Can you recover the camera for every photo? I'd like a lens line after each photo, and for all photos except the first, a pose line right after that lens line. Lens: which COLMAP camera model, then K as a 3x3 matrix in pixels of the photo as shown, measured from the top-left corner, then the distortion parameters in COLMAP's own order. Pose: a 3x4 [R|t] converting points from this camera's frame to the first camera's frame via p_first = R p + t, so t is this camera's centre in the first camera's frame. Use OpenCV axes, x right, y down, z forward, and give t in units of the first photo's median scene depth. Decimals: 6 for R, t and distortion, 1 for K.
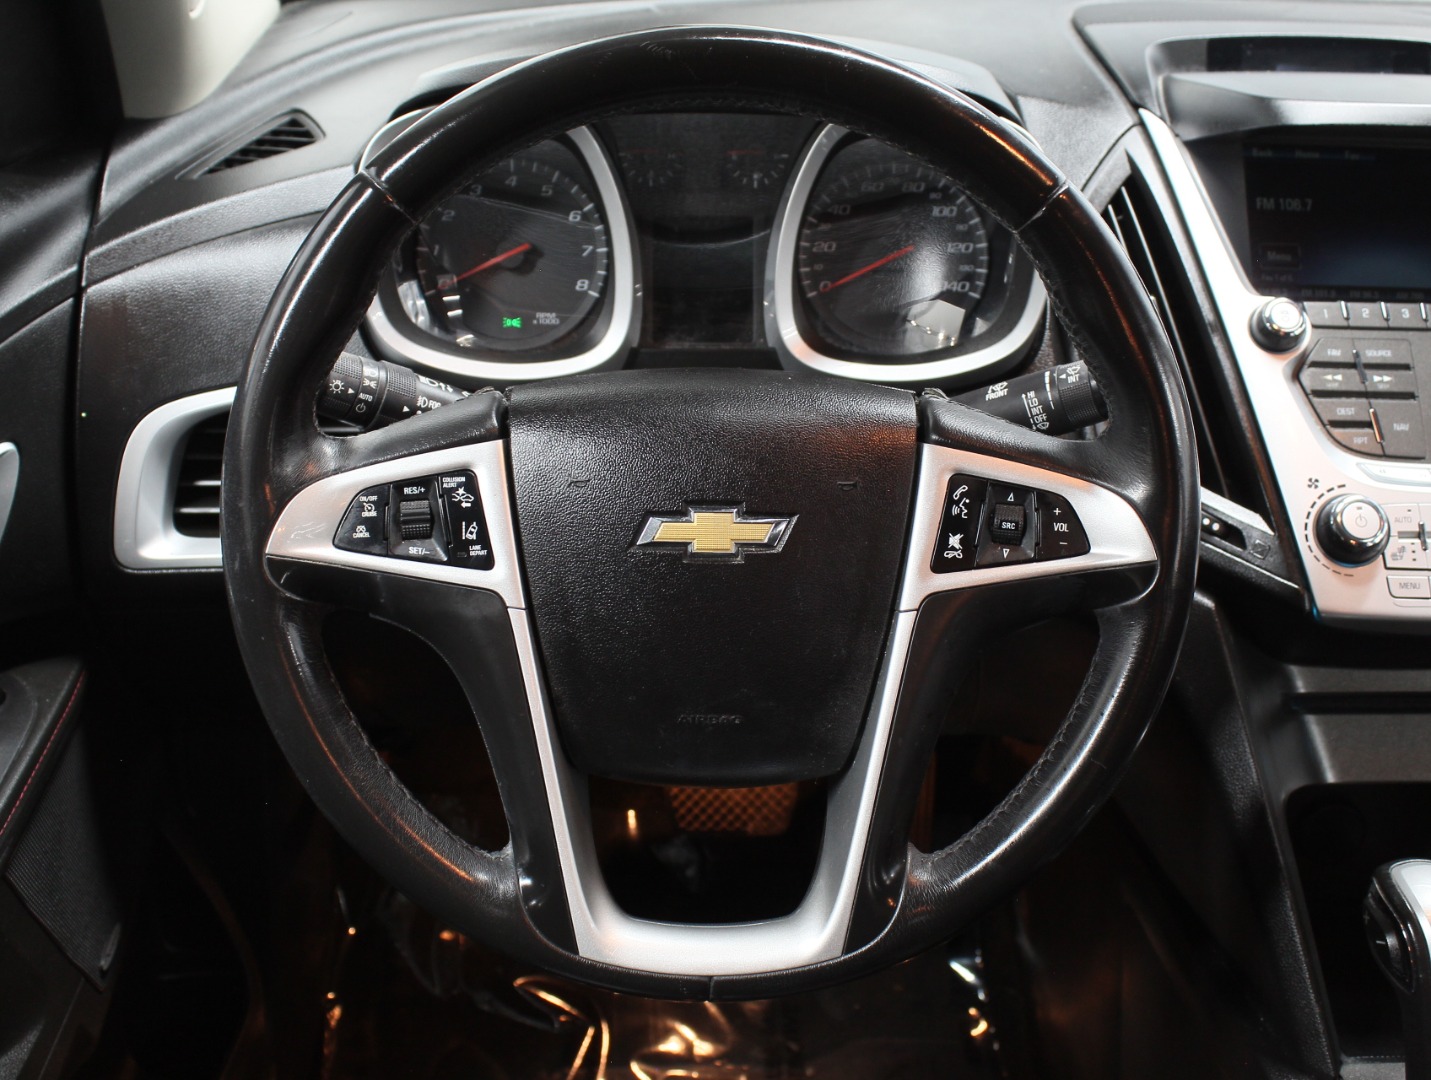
lens RADIAL K [[1717.4, 0, 680.7], [0, 1717.4, 469.5], [0, 0, 1]] dist [-0.156013, 0.360540]
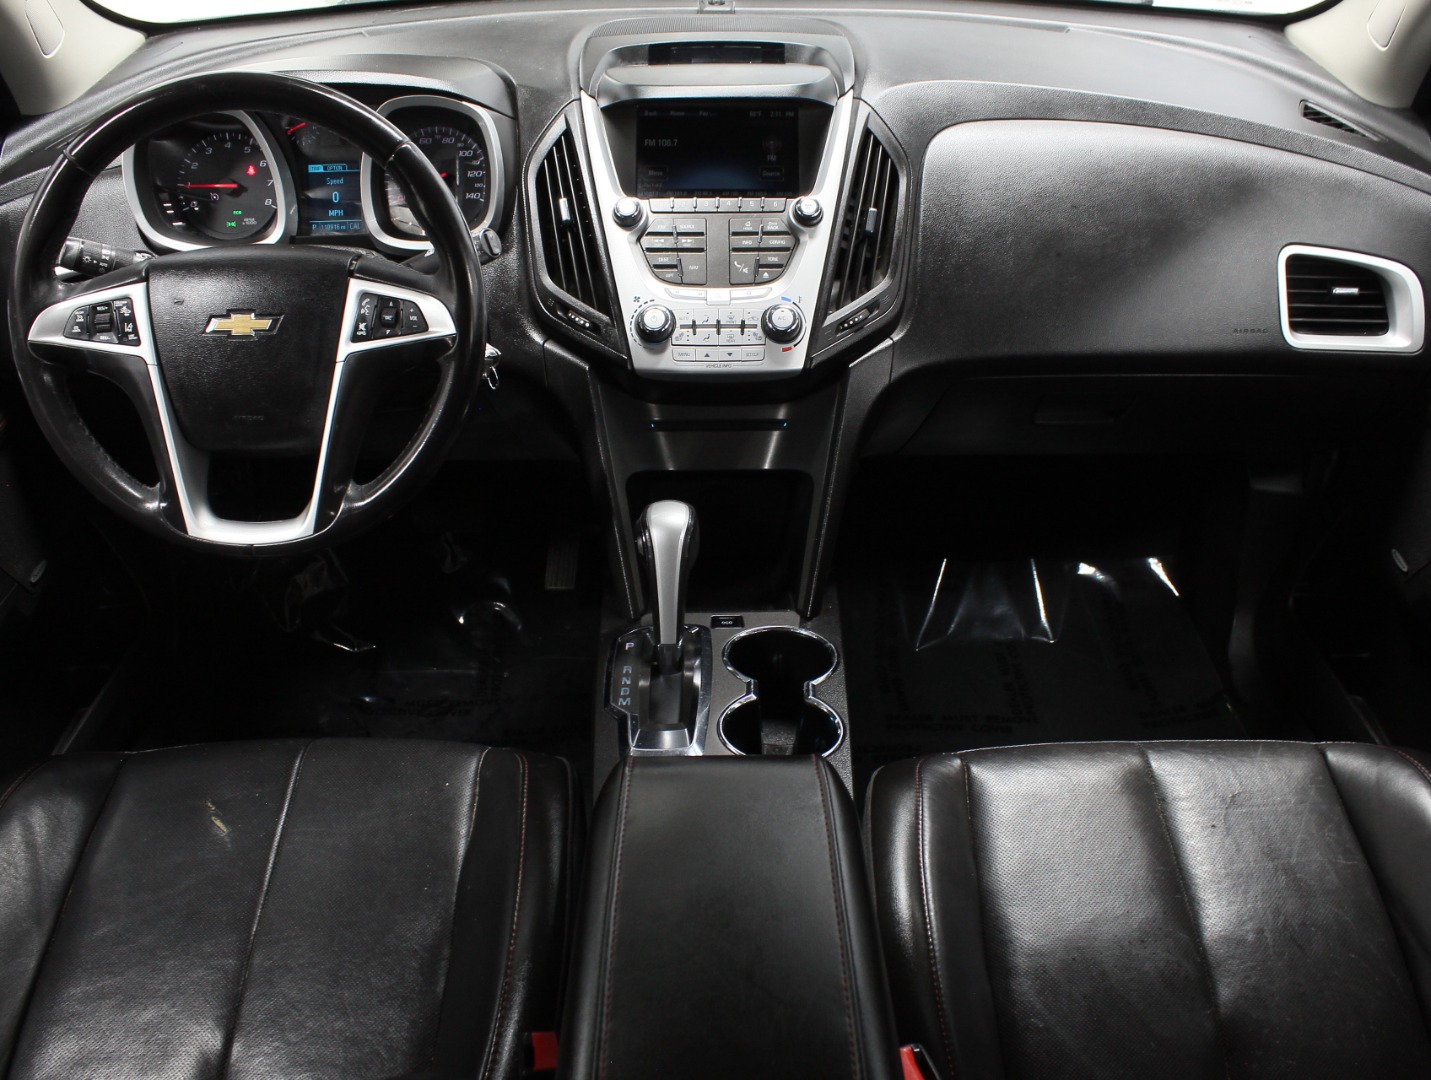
lens RADIAL K [[1329.3, 0, 672.0], [0, 1329.3, 458.8], [0, 0, 1]] dist [-0.166803, 0.212688]
pose [[0.999484, -0.015710, -0.028003, 0.508843], [0.018171, 0.995786, 0.089894, 0.058053], [0.026473, -0.090356, 0.995558, -0.483466]]
